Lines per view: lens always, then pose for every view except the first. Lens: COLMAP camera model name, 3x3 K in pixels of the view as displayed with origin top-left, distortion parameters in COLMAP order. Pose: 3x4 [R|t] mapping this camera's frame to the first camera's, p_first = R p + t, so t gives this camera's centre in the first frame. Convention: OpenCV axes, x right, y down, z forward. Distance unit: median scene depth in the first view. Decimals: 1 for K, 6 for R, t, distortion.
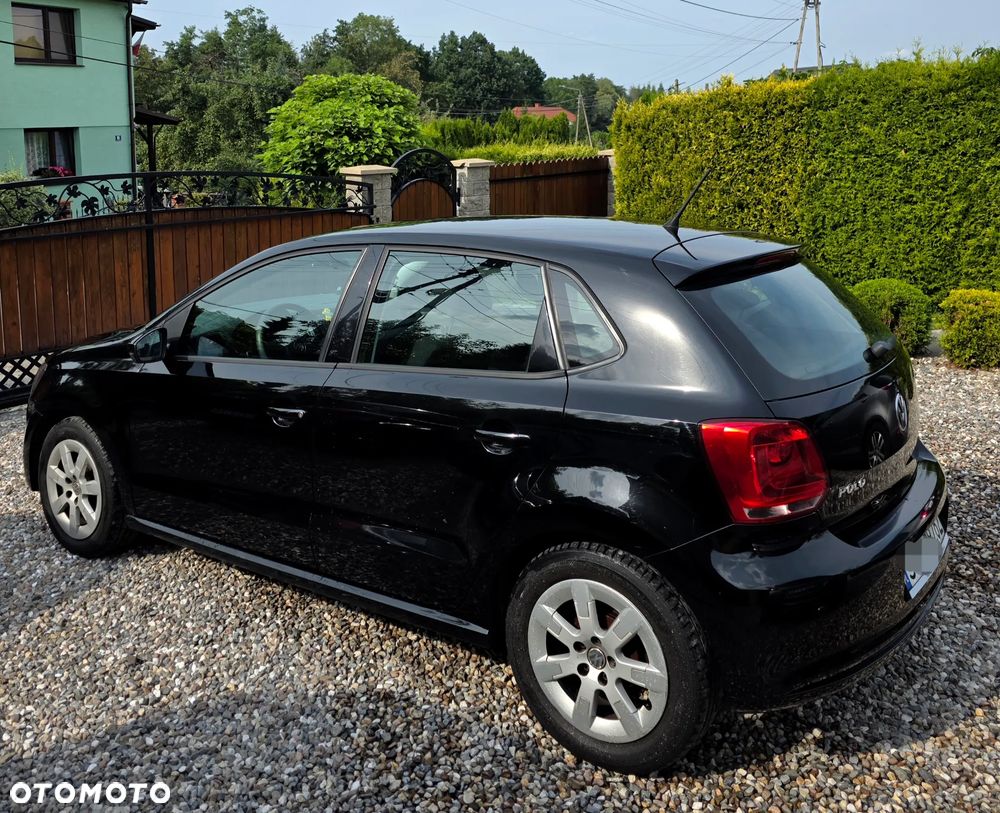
lens RADIAL K [[955.6, 0, 466.4], [0, 955.6, 244.9], [0, 0, 1]] dist [0.020216, 0.000000]
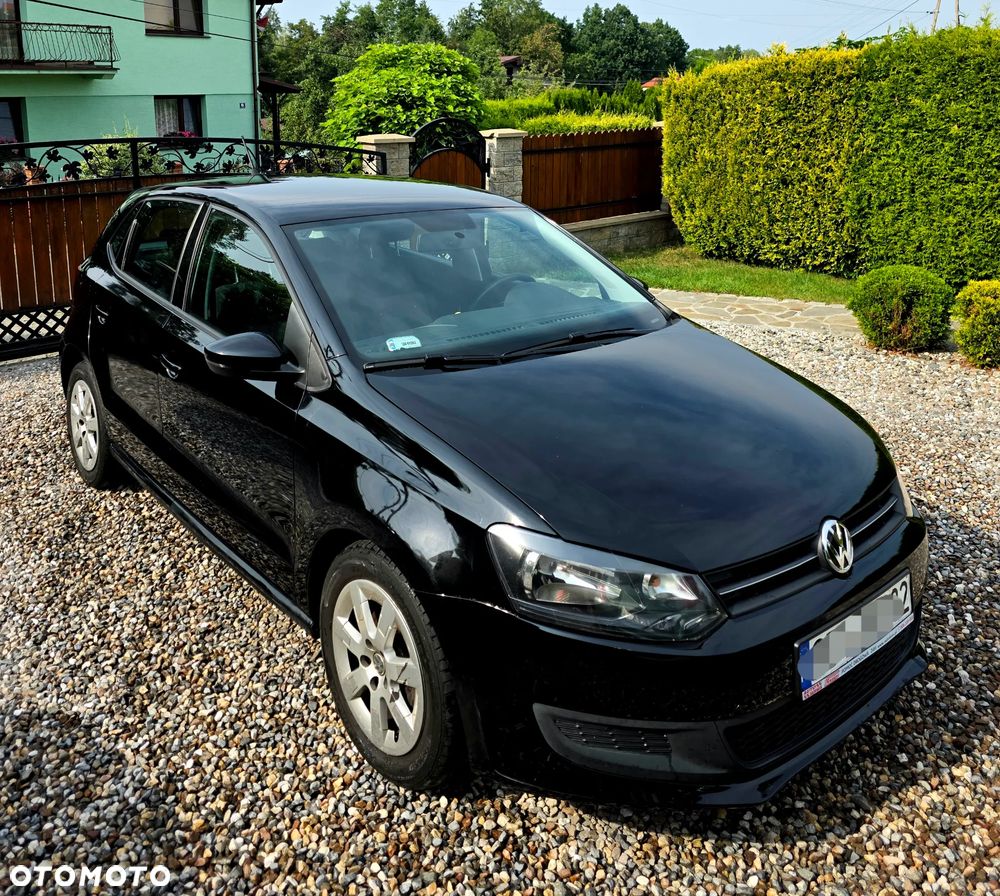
lens RADIAL K [[912.1, 0, 488.5], [0, 912.1, 241.8], [0, 0, 1]] dist [0.024289, 0.000000]
pose [[0.990786, 0.028374, -0.132432, 0.136036], [-0.023823, 0.999074, 0.035820, -0.007850], [0.133325, -0.032335, 0.990545, 0.067836]]
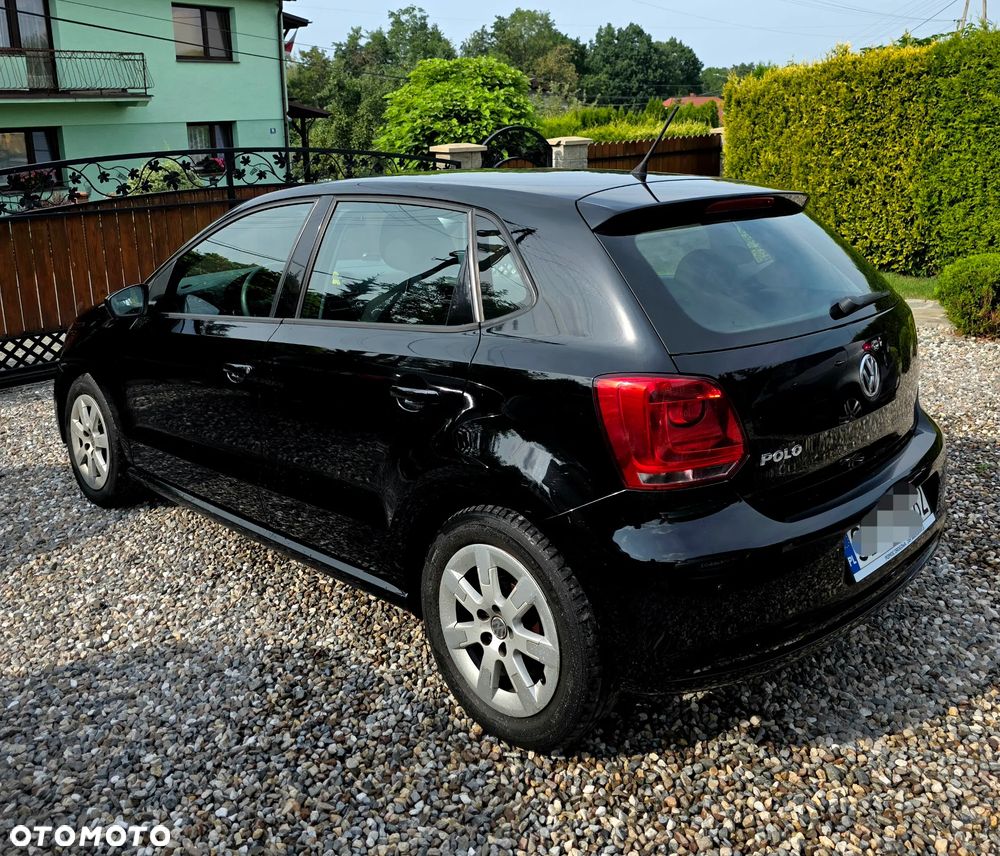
lens RADIAL K [[915.5, 0, 498.0], [0, 915.5, 301.4], [0, 0, 1]] dist [0.021320, 0.000000]
pose [[0.990570, 0.009045, -0.136707, 0.073136], [0.000724, 0.997459, 0.071240, 0.014860], [0.137004, -0.070667, 0.988047, 0.041150]]
